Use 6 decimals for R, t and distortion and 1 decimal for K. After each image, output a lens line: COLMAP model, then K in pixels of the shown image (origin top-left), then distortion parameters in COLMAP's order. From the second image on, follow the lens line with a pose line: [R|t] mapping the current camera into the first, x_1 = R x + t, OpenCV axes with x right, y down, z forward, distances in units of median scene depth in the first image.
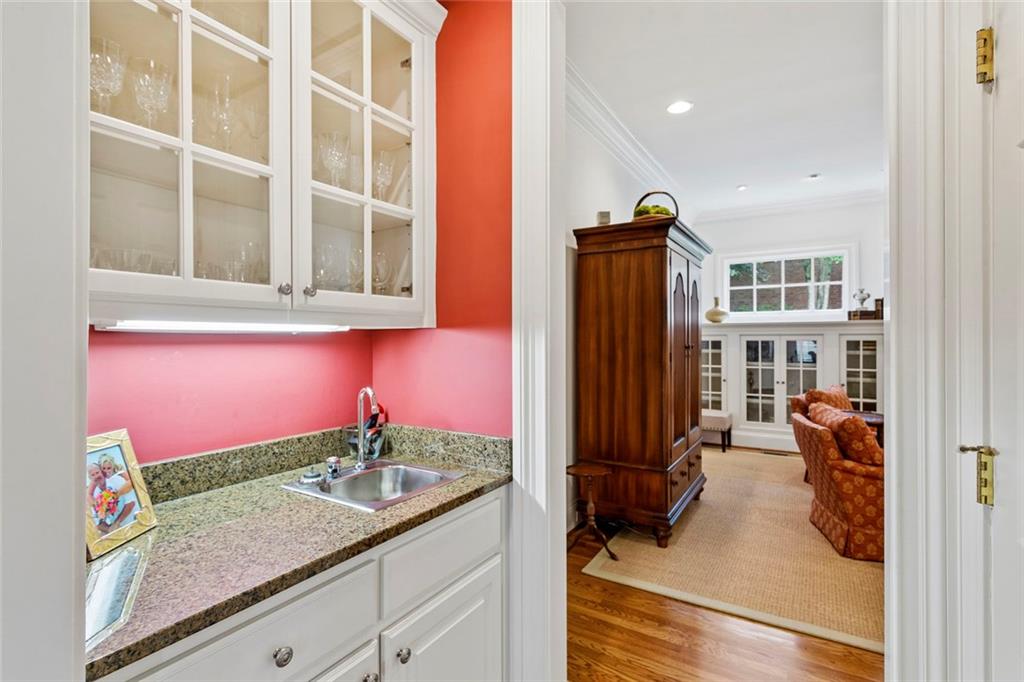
lens RADIAL K [[492.7, 0, 512.4], [0, 492.7, 339.7], [0, 0, 1]] dist [-0.001784, -0.000712]
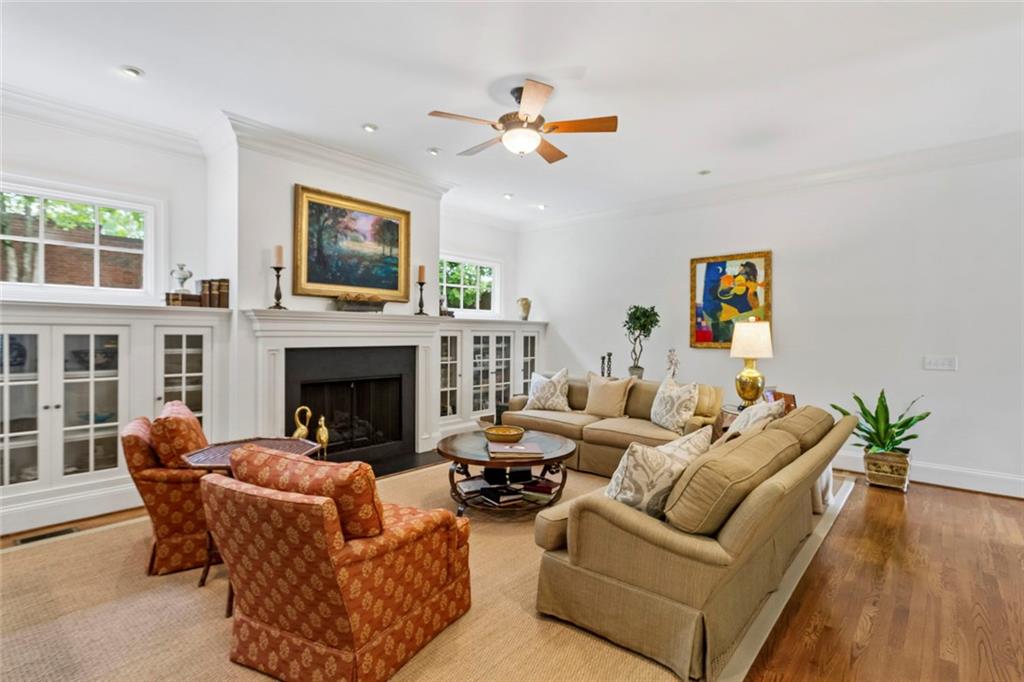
lens RADIAL K [[492.7, 0, 514.2], [0, 492.7, 334.6], [0, 0, 1]] dist [-0.001784, -0.000712]
pose [[0.171196, 0.001941, 0.985235, 0.073482], [-0.008388, 0.999965, -0.000513, -0.002097], [-0.985201, -0.008177, 0.171206, 0.390538]]
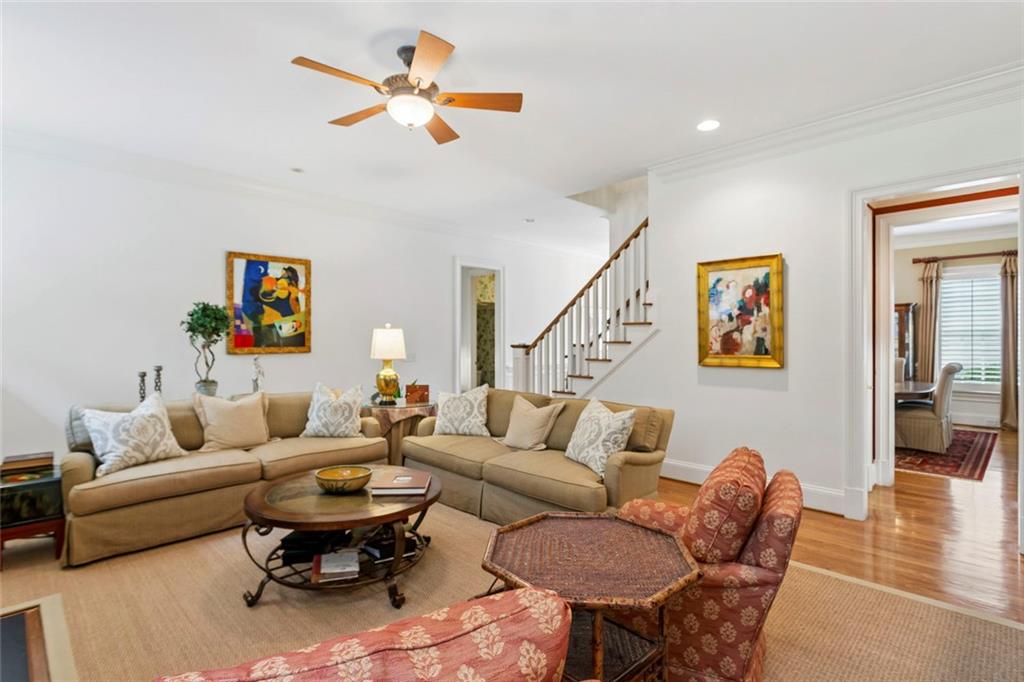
lens RADIAL K [[492.7, 0, 519.0], [0, 492.7, 339.3], [0, 0, 1]] dist [-0.001784, -0.000712]
pose [[-0.977057, 0.000711, 0.212976, 0.480195], [0.001141, 0.999998, 0.001898, -0.007160], [-0.212974, 0.002097, -0.977056, 1.002568]]
